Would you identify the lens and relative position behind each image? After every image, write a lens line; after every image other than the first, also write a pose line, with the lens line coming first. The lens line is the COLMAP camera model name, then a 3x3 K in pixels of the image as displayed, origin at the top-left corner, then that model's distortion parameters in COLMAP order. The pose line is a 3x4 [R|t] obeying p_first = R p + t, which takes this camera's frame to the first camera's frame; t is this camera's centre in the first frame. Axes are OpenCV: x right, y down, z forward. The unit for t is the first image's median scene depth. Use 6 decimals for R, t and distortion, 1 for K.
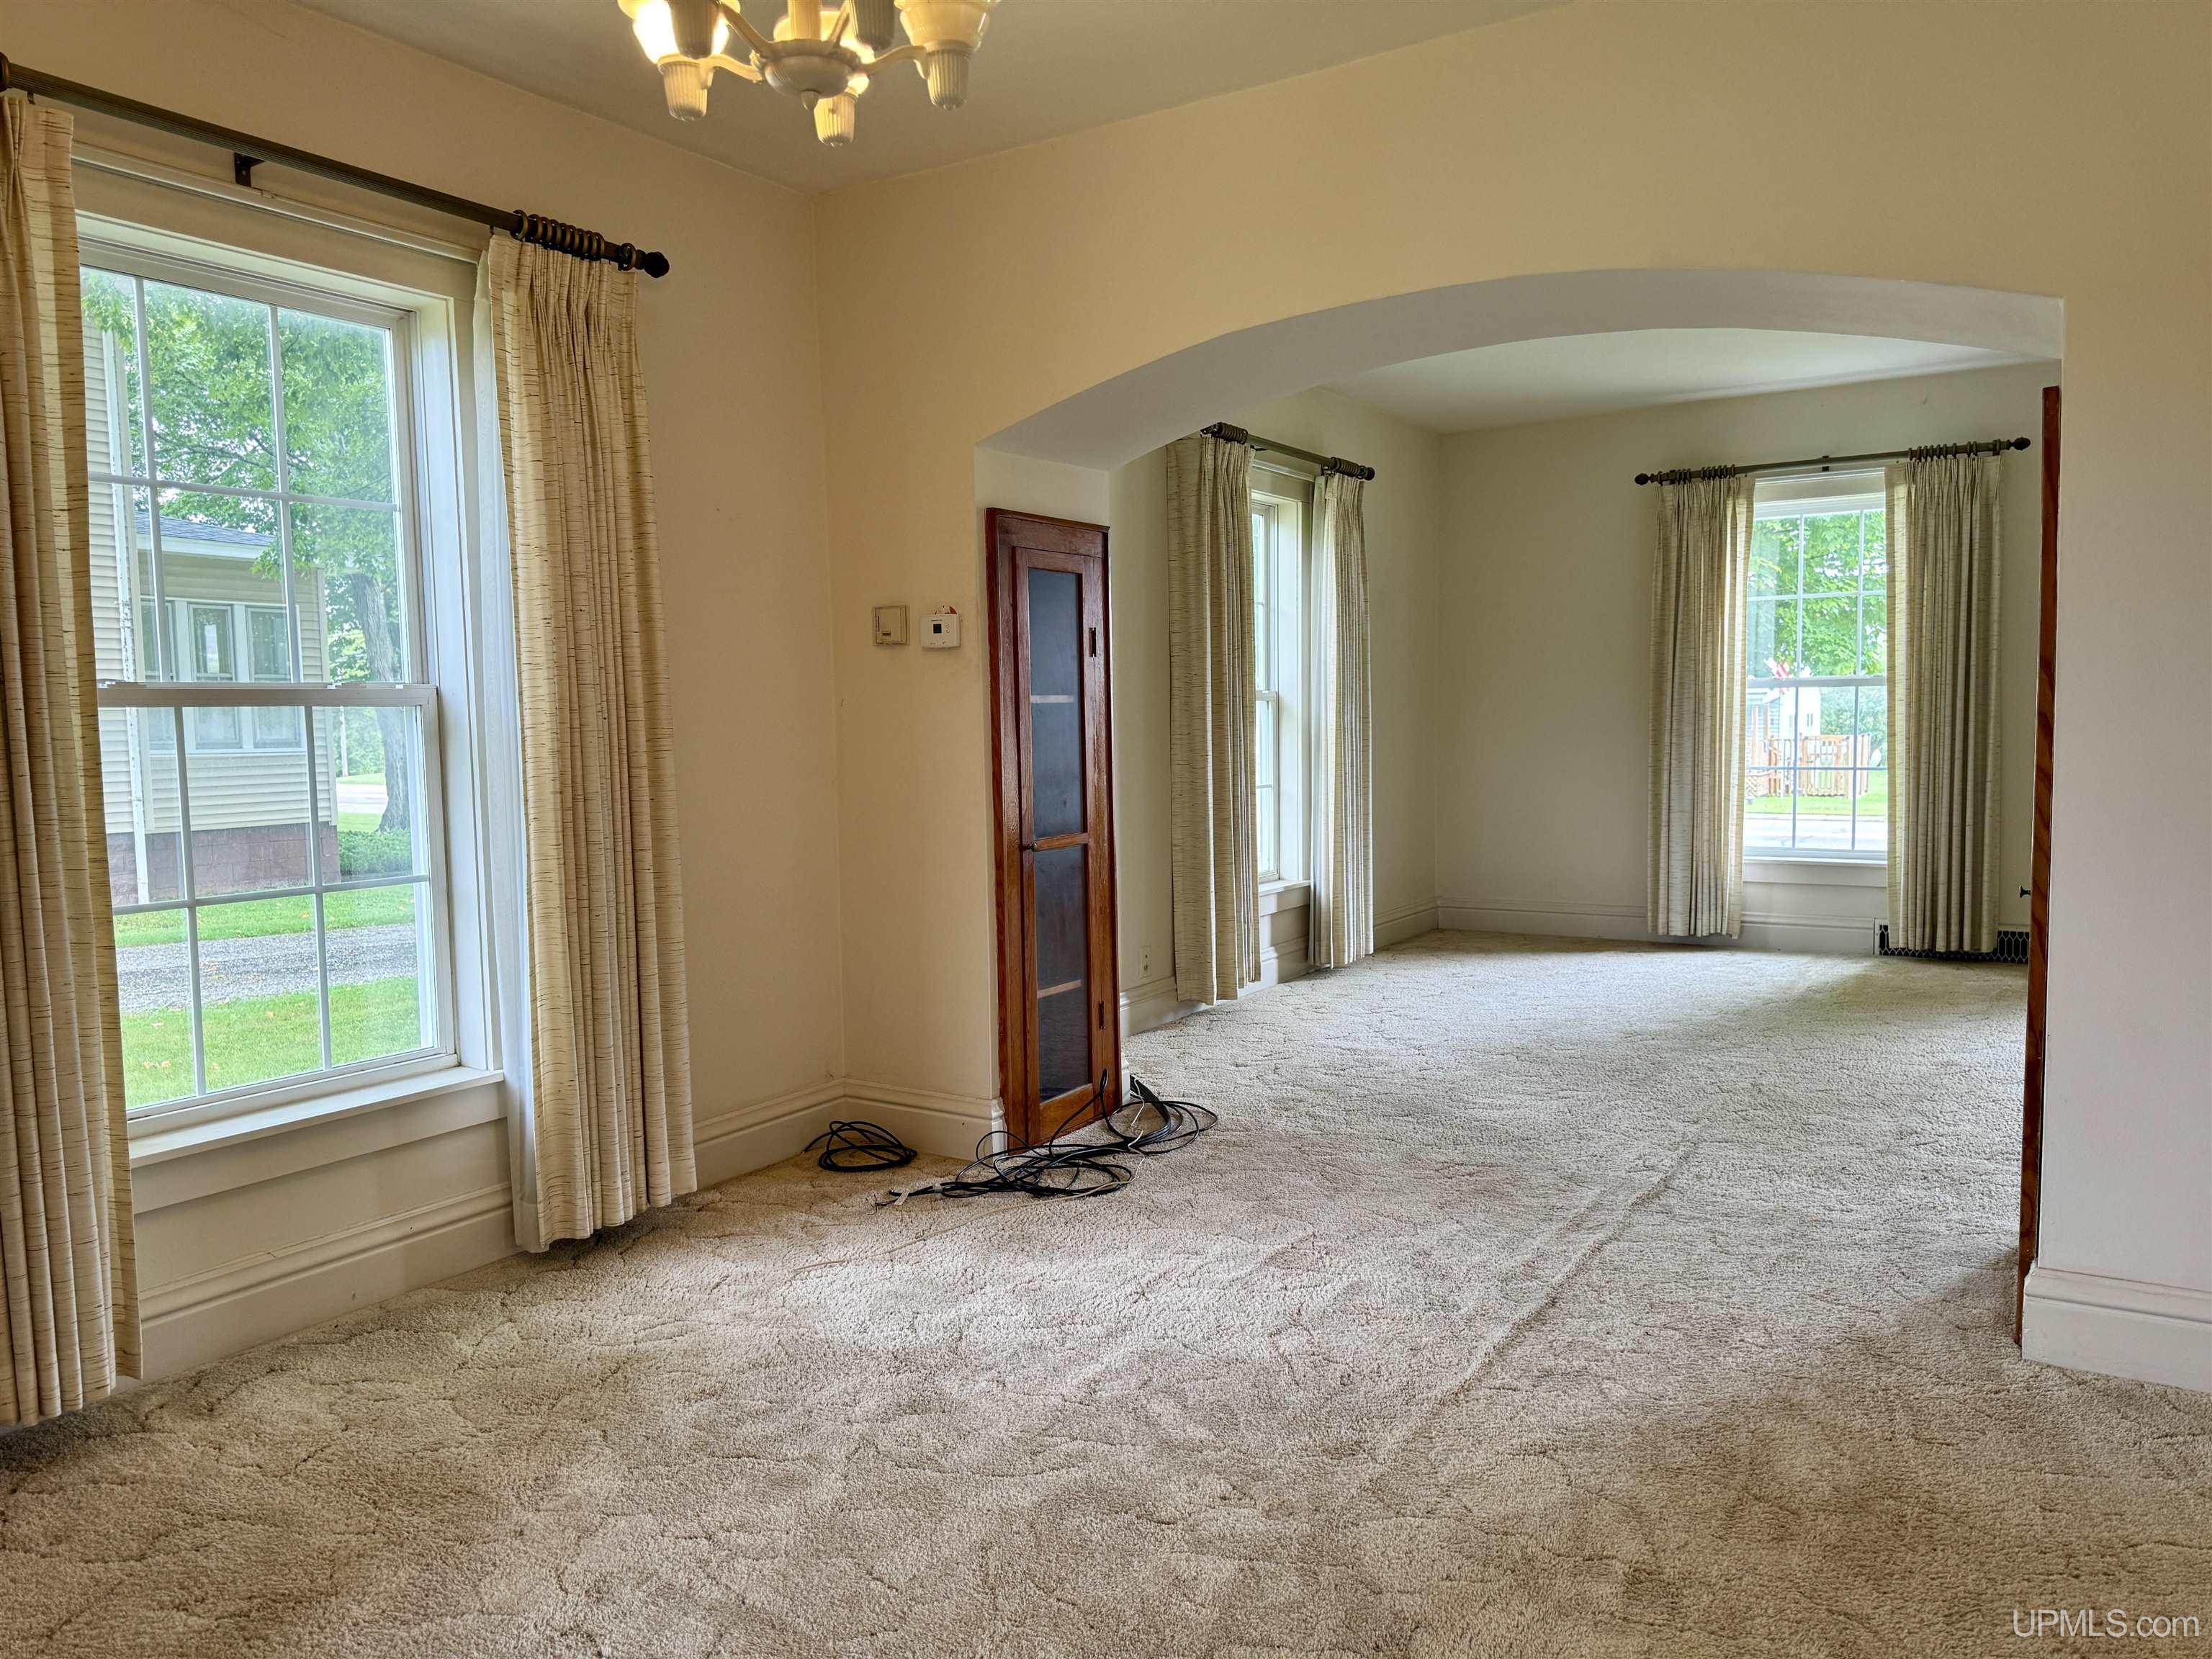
lens RADIAL K [[1578.3, 0, 1103.9], [0, 1578.3, 836.5], [0, 0, 1]] dist [0.028908, -0.029733]
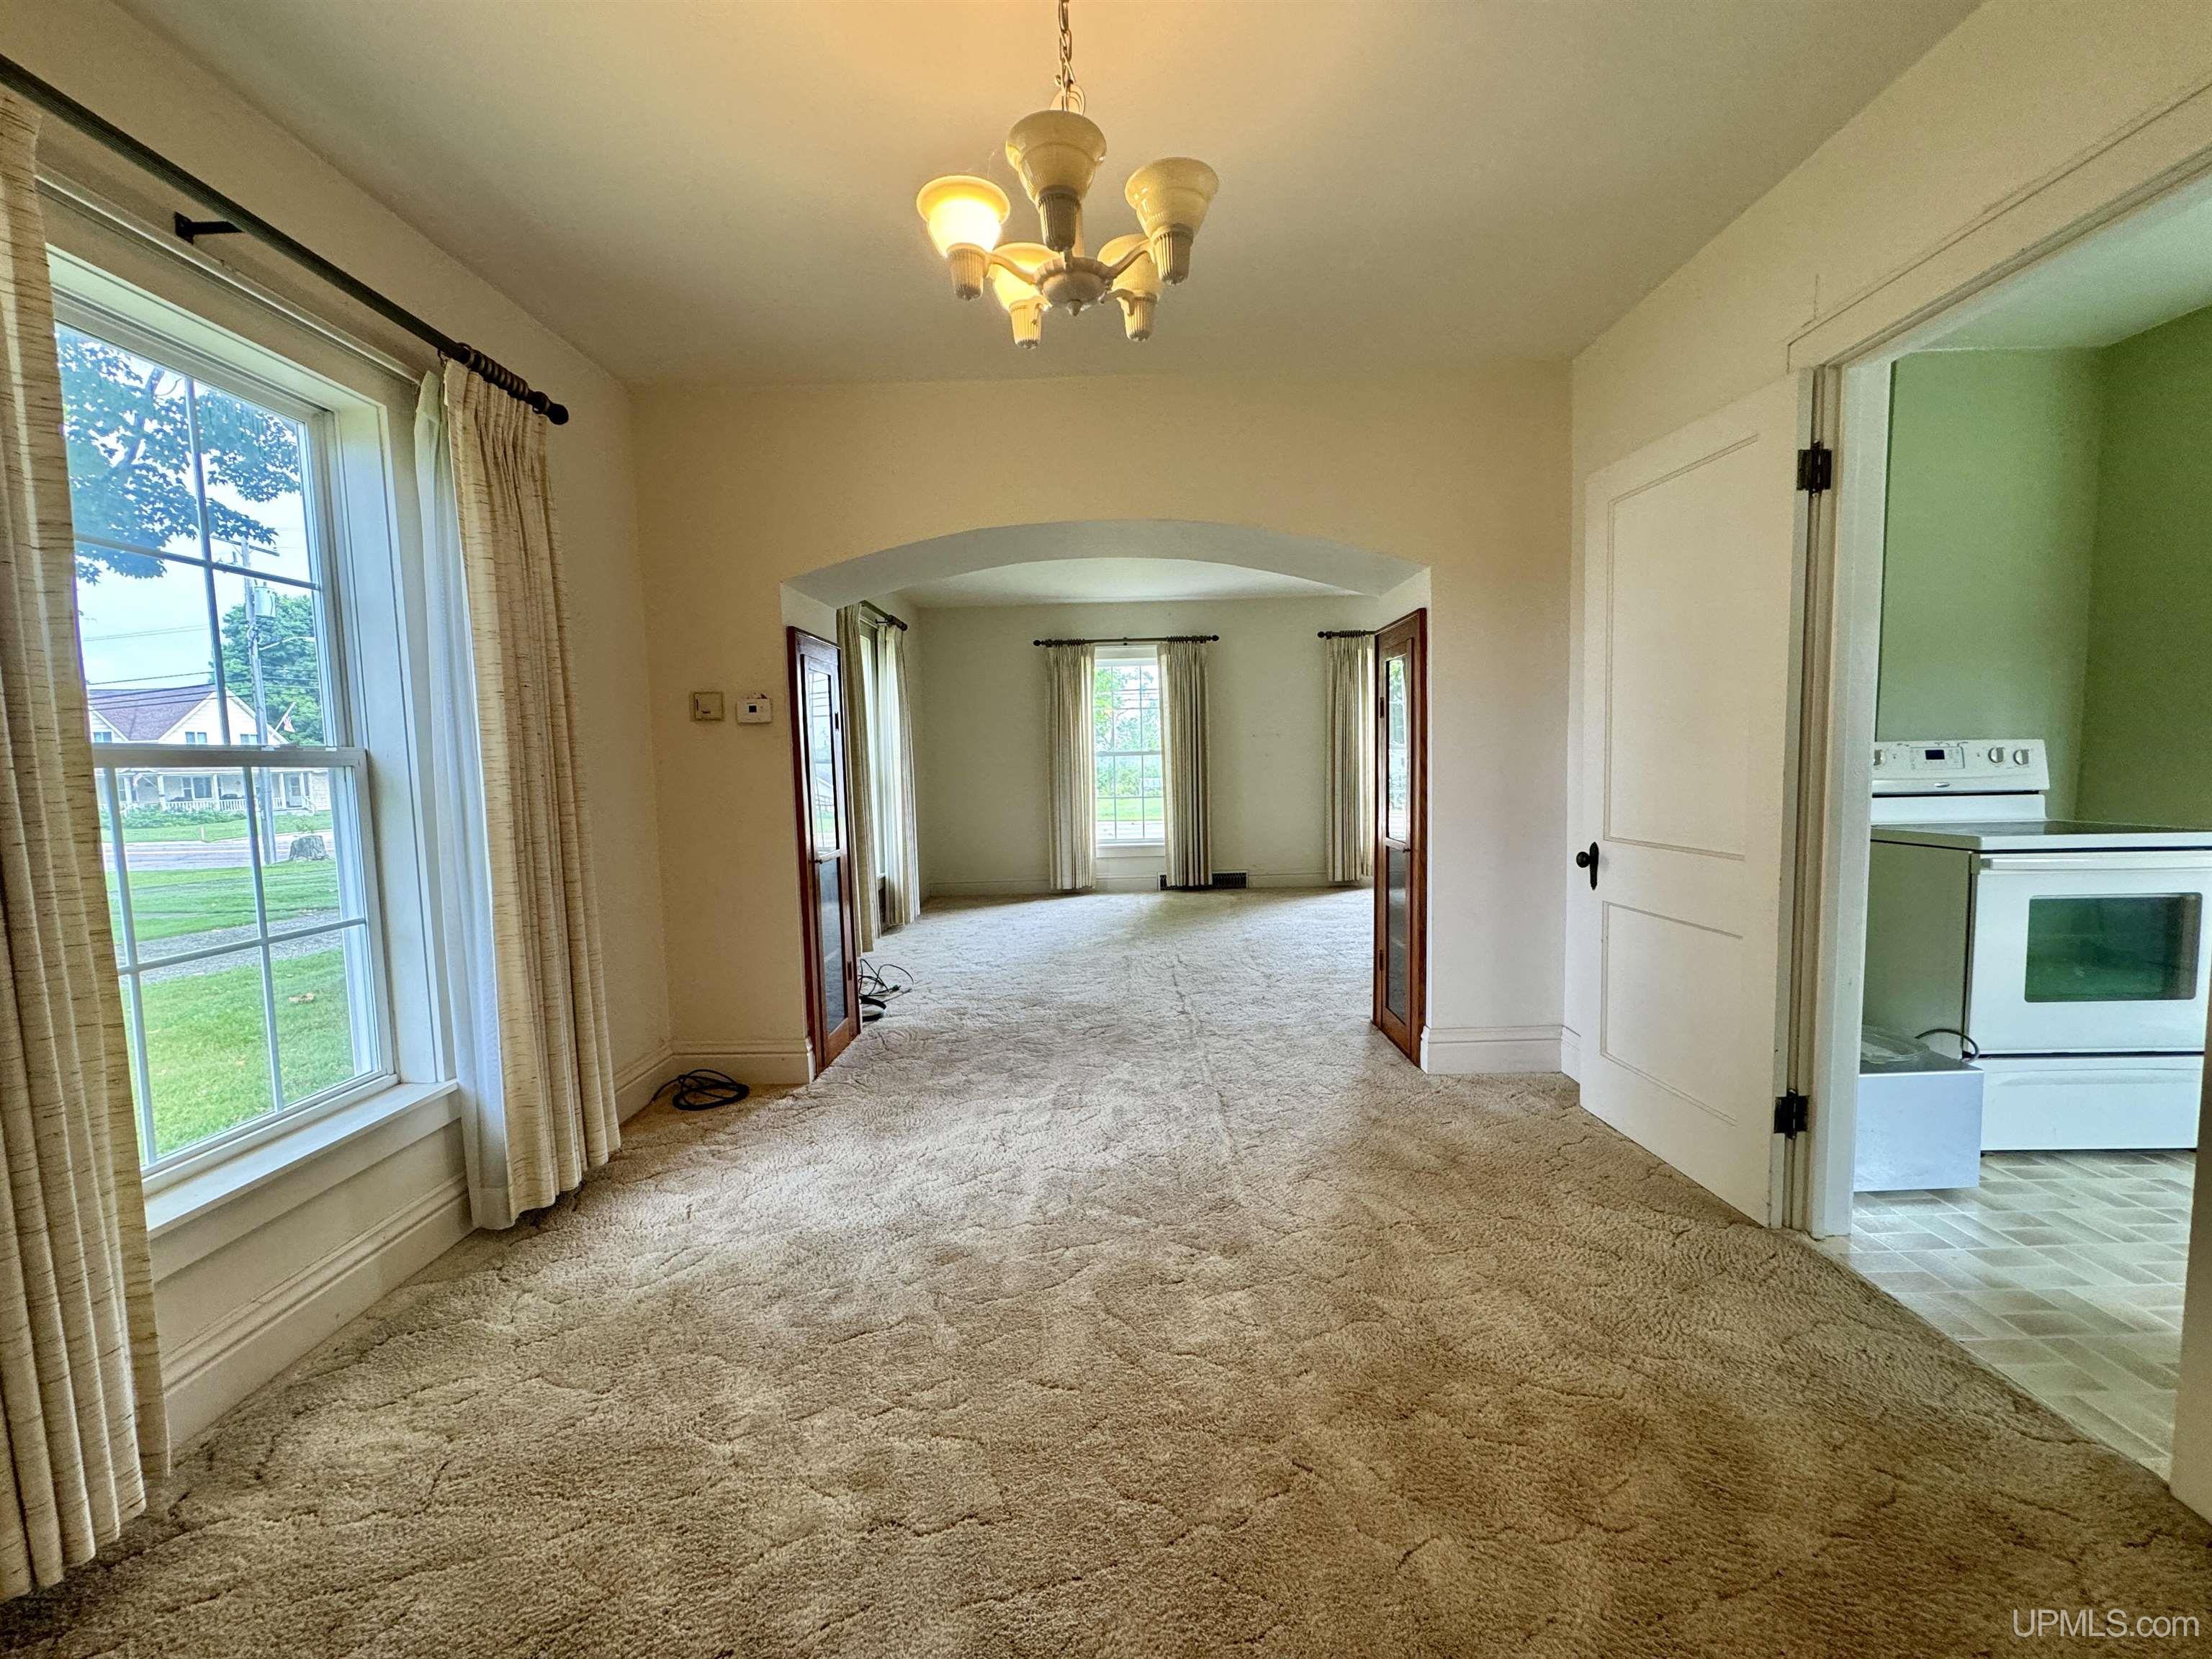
lens RADIAL K [[884.8, 0, 1105.1], [0, 884.8, 827.6], [0, 0, 1]] dist [0.000694, 0.000216]
pose [[0.844676, -0.043714, 0.533490, -0.312218], [0.052576, 0.998616, -0.001418, -0.011001], [-0.532690, 0.029246, 0.845805, 0.192517]]
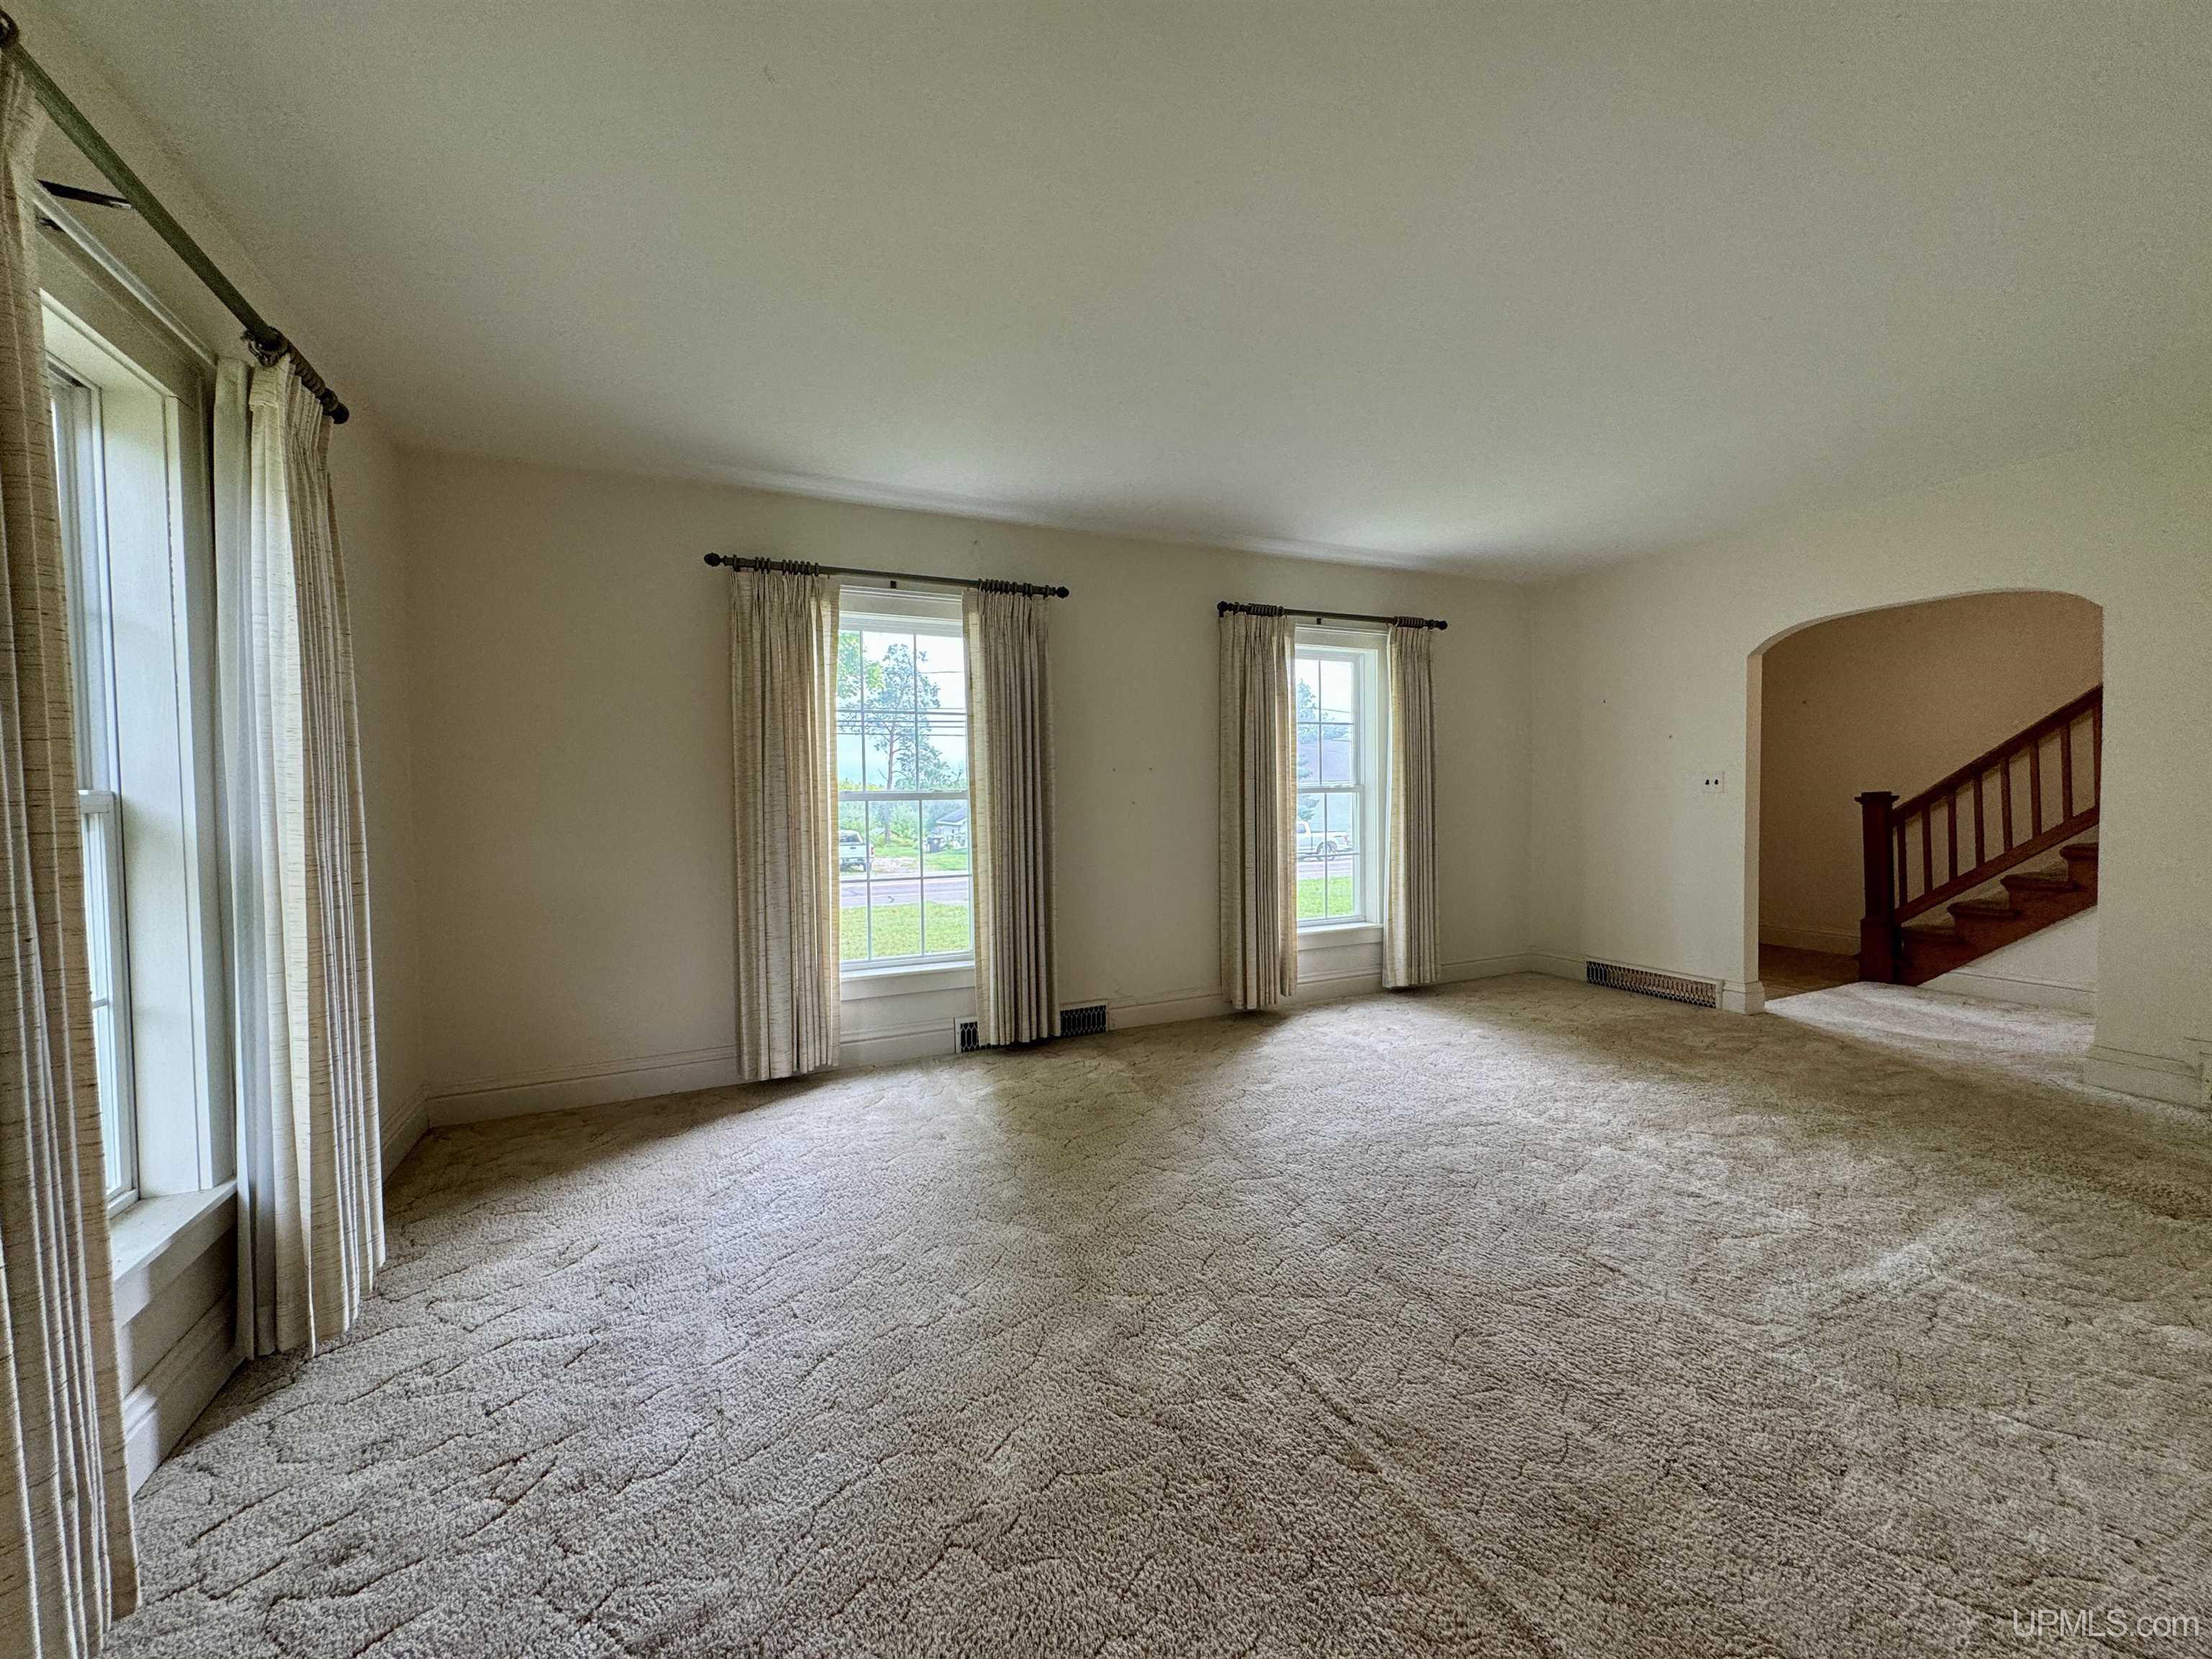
lens RADIAL K [[884.8, 0, 1113.6], [0, 884.8, 829.7], [0, 0, 1]] dist [0.000694, 0.000216]
pose [[0.522420, -0.015528, 0.852547, 0.078156], [0.076528, 0.996653, -0.028741, -0.097071], [-0.849247, 0.080259, 0.521860, 1.173429]]
